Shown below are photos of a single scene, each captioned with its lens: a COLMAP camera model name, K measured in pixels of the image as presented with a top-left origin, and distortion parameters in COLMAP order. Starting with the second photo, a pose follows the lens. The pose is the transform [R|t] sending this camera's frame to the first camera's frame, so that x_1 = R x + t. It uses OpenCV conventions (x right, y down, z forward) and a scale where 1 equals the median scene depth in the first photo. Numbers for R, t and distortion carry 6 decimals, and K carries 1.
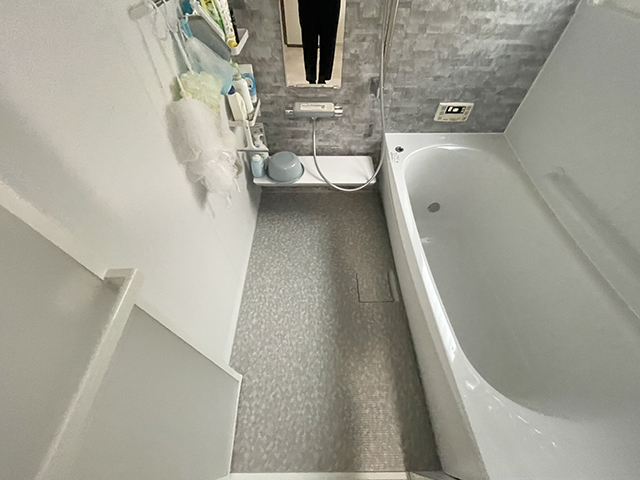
lens RADIAL K [[260.0, 0, 317.1], [0, 260.0, 237.4], [0, 0, 1]] dist [-0.001754, 0.000552]
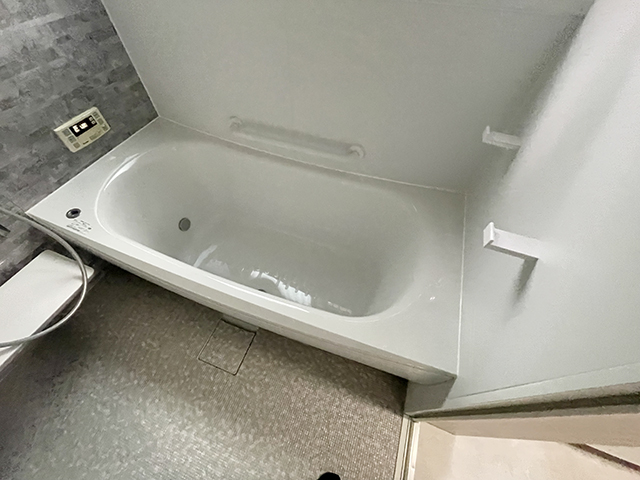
lens RADIAL K [[260.0, 0, 316.2], [0, 260.0, 239.7], [0, 0, 1]] dist [-0.001754, 0.000552]
pose [[0.357589, -0.751944, 0.553815, 0.126645], [0.729679, 0.595077, 0.336826, -0.073622], [-0.582837, 0.283662, 0.761470, 0.163163]]
